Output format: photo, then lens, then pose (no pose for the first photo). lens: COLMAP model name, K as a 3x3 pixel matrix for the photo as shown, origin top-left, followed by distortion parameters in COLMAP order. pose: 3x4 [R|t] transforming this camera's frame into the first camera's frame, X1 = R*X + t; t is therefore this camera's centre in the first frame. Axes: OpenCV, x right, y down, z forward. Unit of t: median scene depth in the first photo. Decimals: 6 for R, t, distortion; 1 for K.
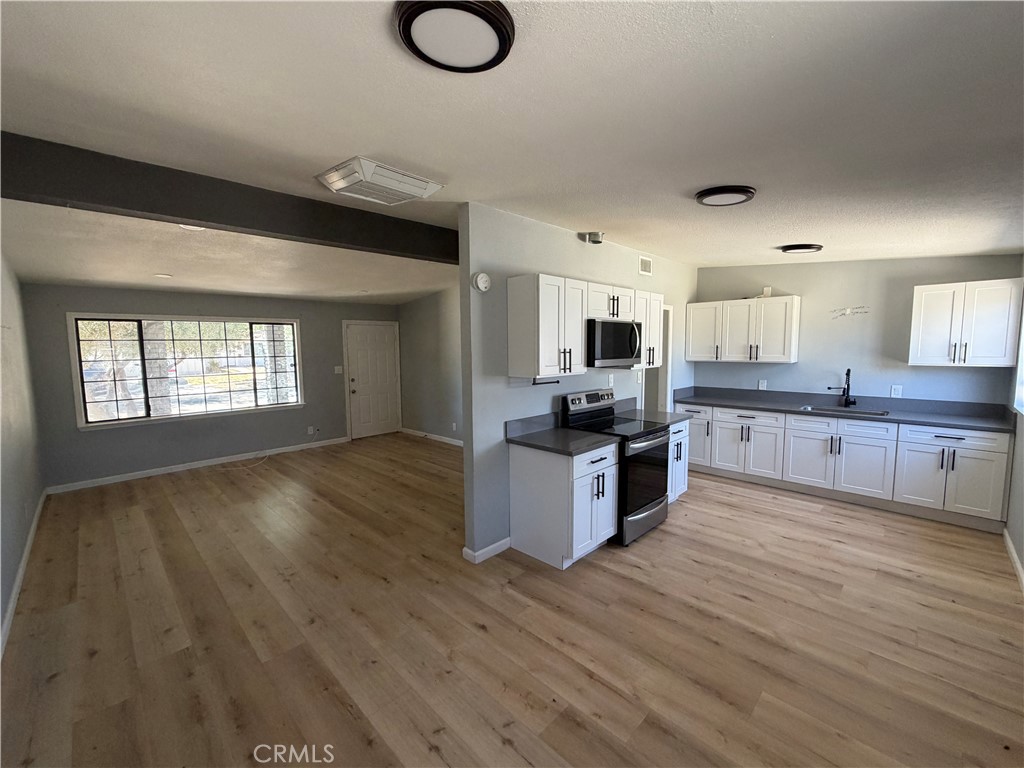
lens RADIAL K [[408.3, 0, 510.9], [0, 408.3, 383.5], [0, 0, 1]] dist [0.001330, 0.000262]
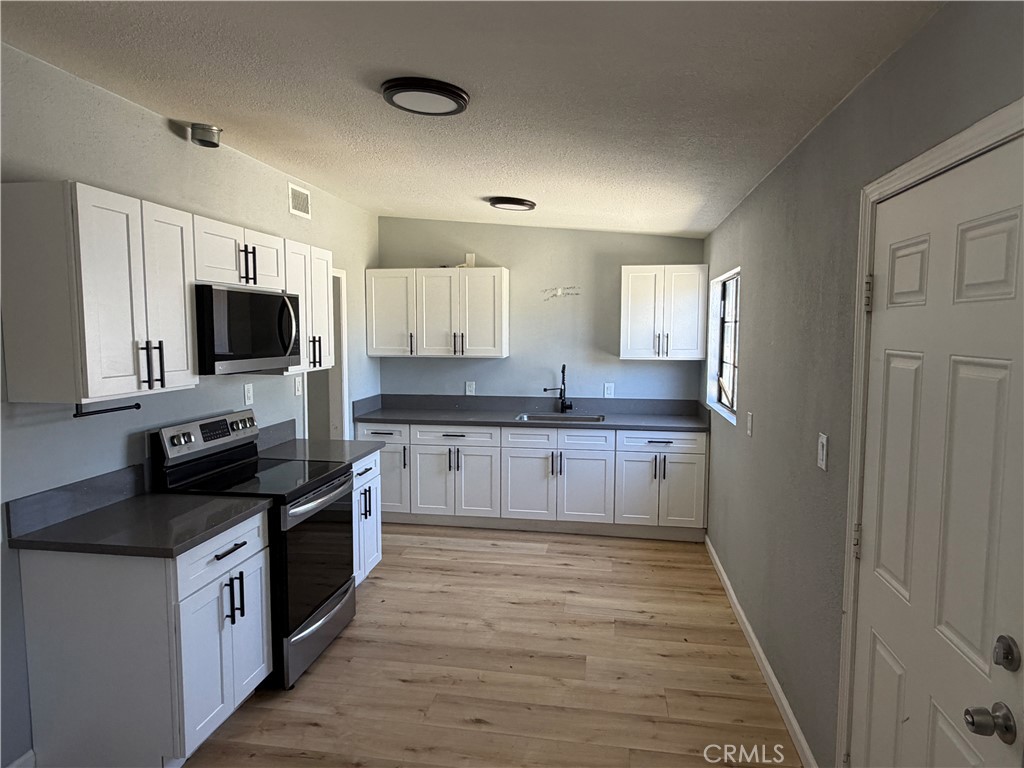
lens RADIAL K [[623.7, 0, 509.7], [0, 623.7, 381.2], [0, 0, 1]] dist [-0.001426, 0.001666]
pose [[0.804442, -0.039880, 0.592691, 0.031601], [0.046567, 0.998907, 0.004009, -0.017151], [-0.592203, 0.024375, 0.805420, 0.113647]]
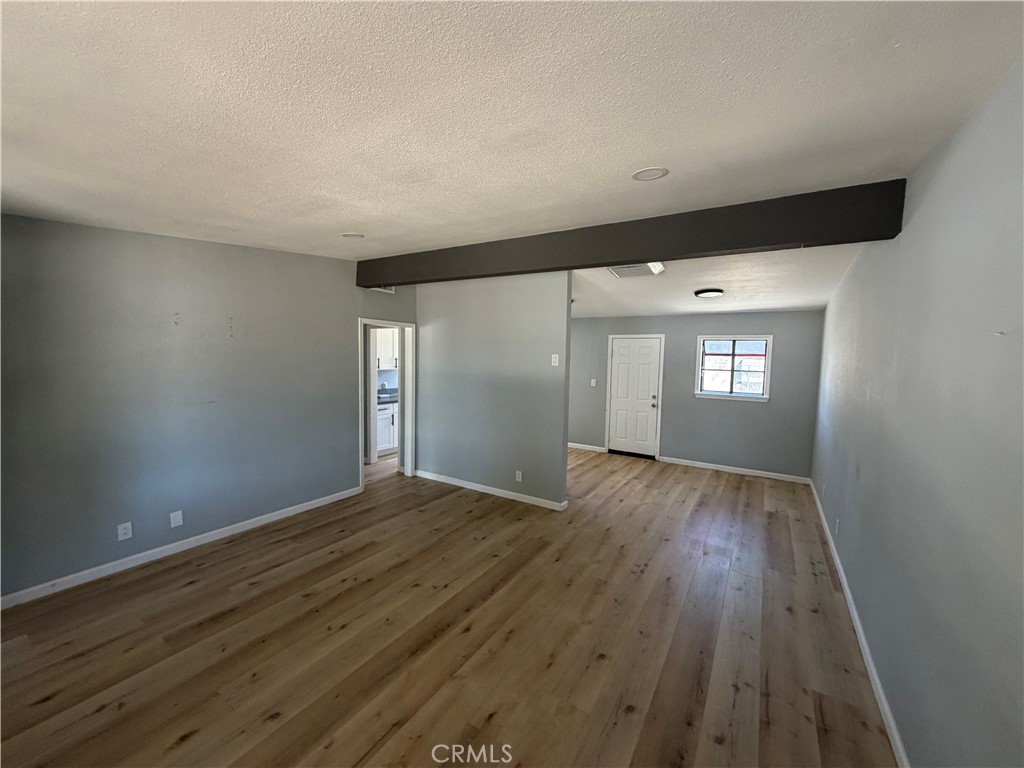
lens RADIAL K [[408.3, 0, 506.8], [0, 408.3, 385.6], [0, 0, 1]] dist [0.001330, 0.000262]
pose [[-0.196852, -0.066053, 0.978206, -1.406028], [0.075891, 0.993708, 0.082372, -0.129624], [-0.977492, 0.090452, -0.190601, 1.401369]]
